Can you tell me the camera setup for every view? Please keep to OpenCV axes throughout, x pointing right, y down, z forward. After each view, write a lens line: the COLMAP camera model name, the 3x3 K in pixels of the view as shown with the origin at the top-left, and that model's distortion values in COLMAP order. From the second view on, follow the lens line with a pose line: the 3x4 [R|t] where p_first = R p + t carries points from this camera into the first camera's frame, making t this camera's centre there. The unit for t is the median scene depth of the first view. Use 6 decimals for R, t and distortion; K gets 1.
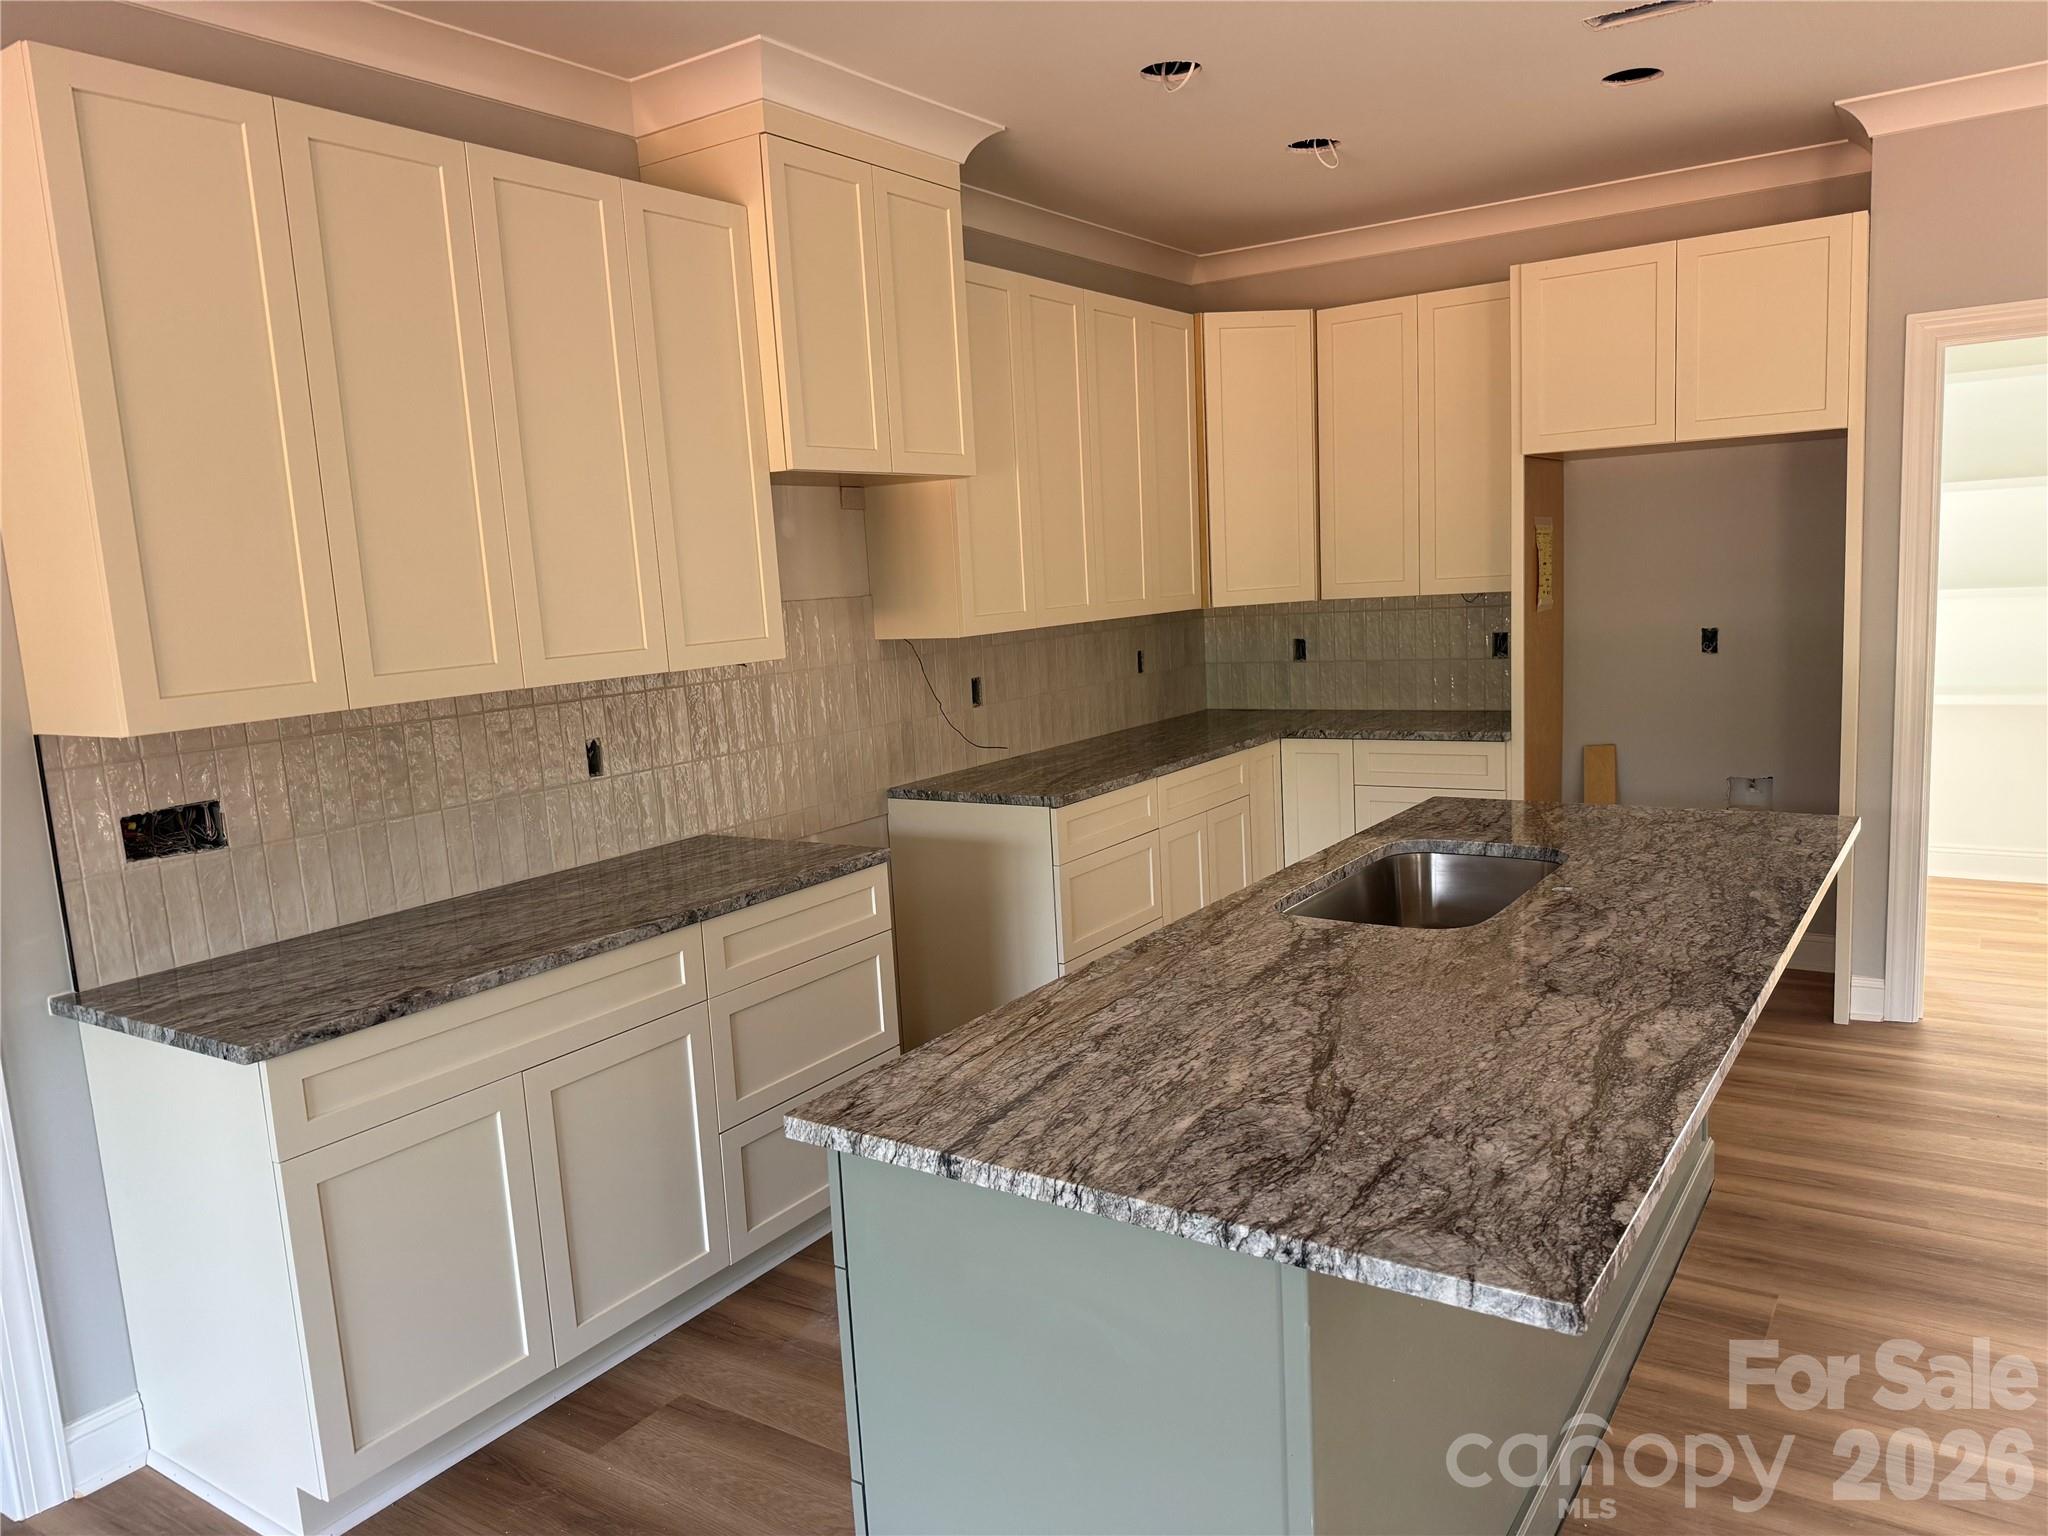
lens RADIAL K [[1431.1, 0, 1017.4], [0, 1431.1, 776.2], [0, 0, 1]] dist [0.117999, -0.232052]
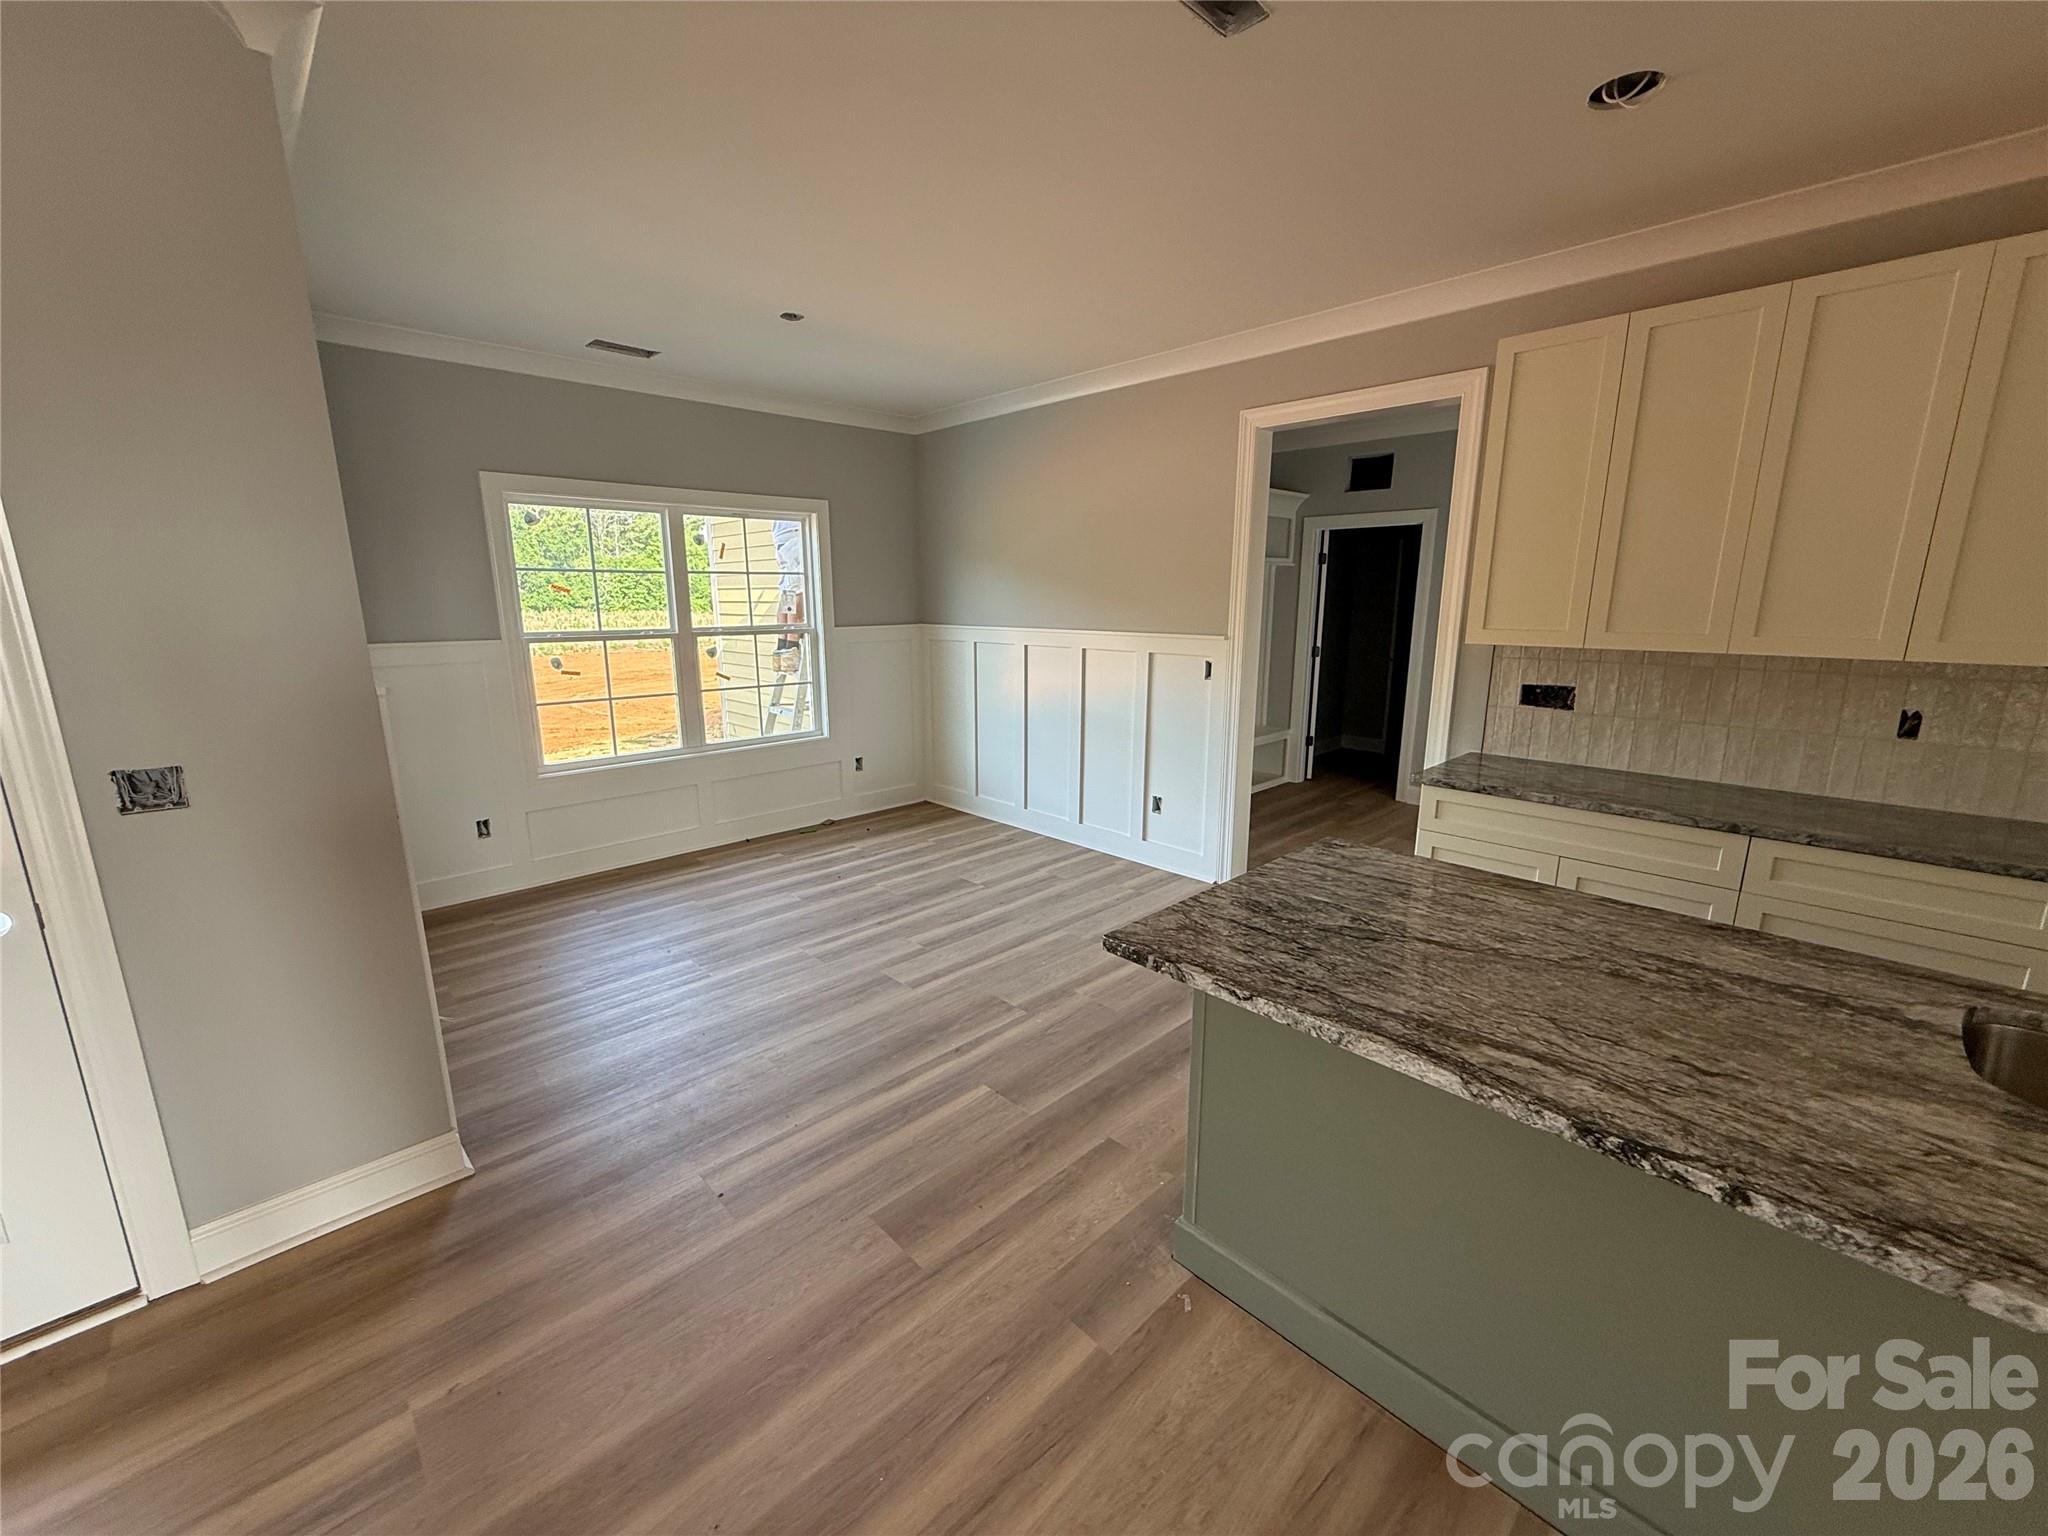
lens RADIAL K [[815.9, 0, 1020.3], [0, 815.9, 768.9], [0, 0, 1]] dist [0.000142, -0.000014]
pose [[-0.207909, 0.263071, -0.942108, 0.719383], [-0.128010, 0.947553, 0.292842, -0.111882], [0.969736, 0.181484, -0.163329, 0.478882]]
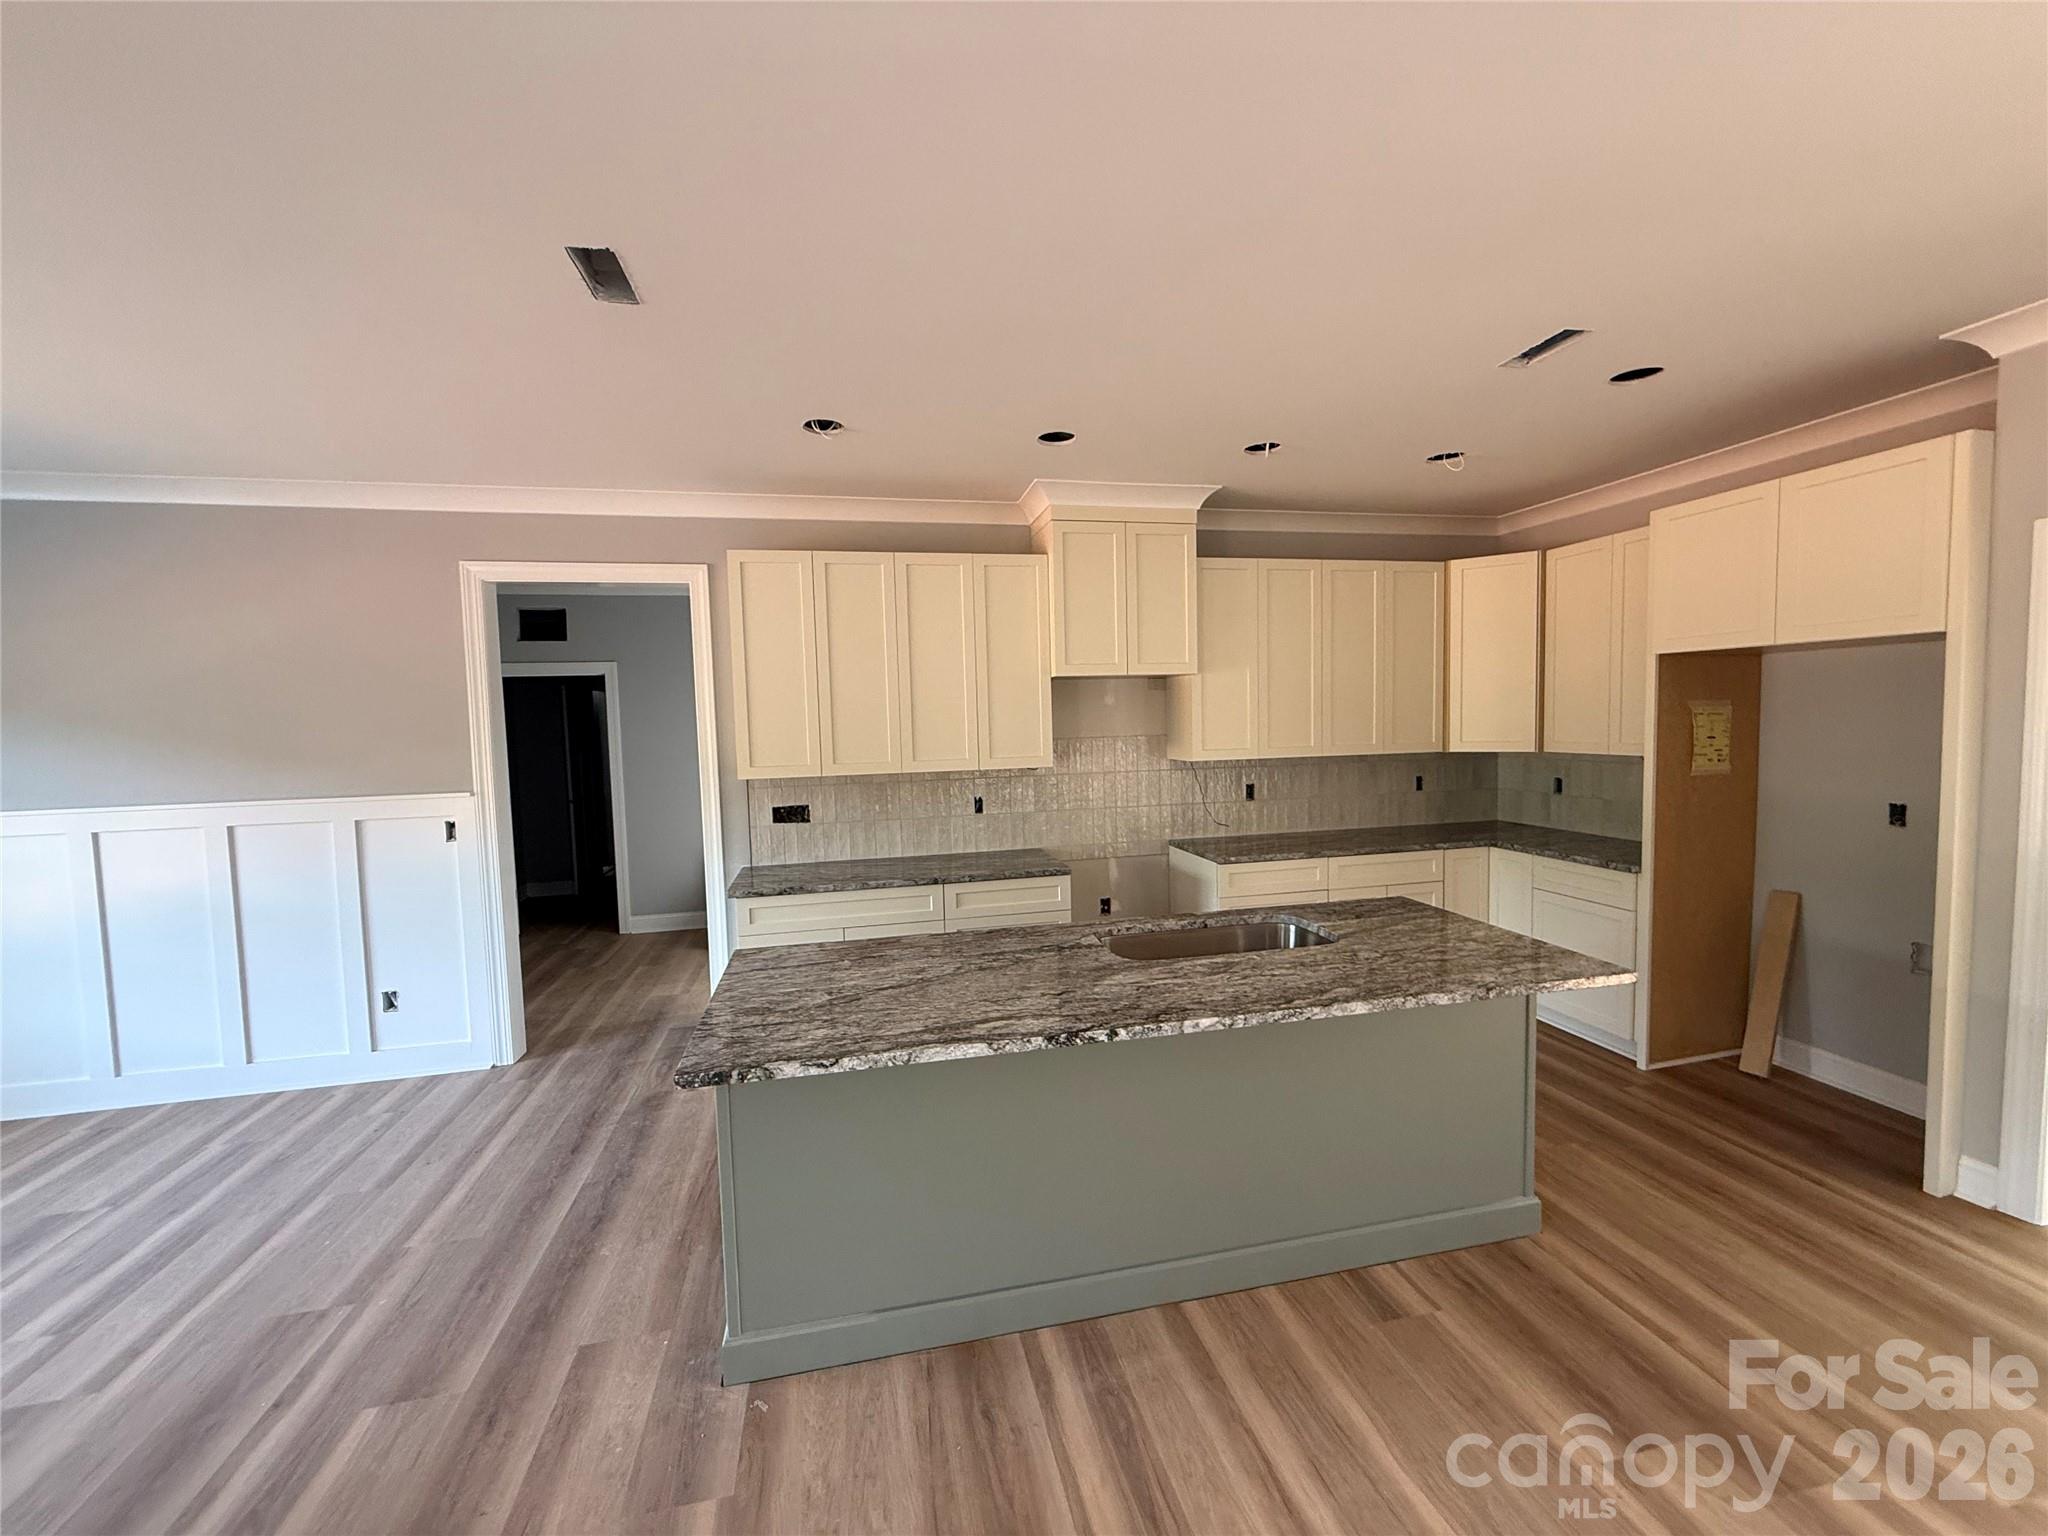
lens RADIAL K [[815.9, 0, 1020.3], [0, 815.9, 768.9], [0, 0, 1]] dist [0.000142, -0.000014]
pose [[0.725544, 0.082262, -0.683241, 0.782139], [-0.114530, 0.993418, -0.002014, -0.095035], [0.678578, 0.079713, 0.730190, 0.166153]]
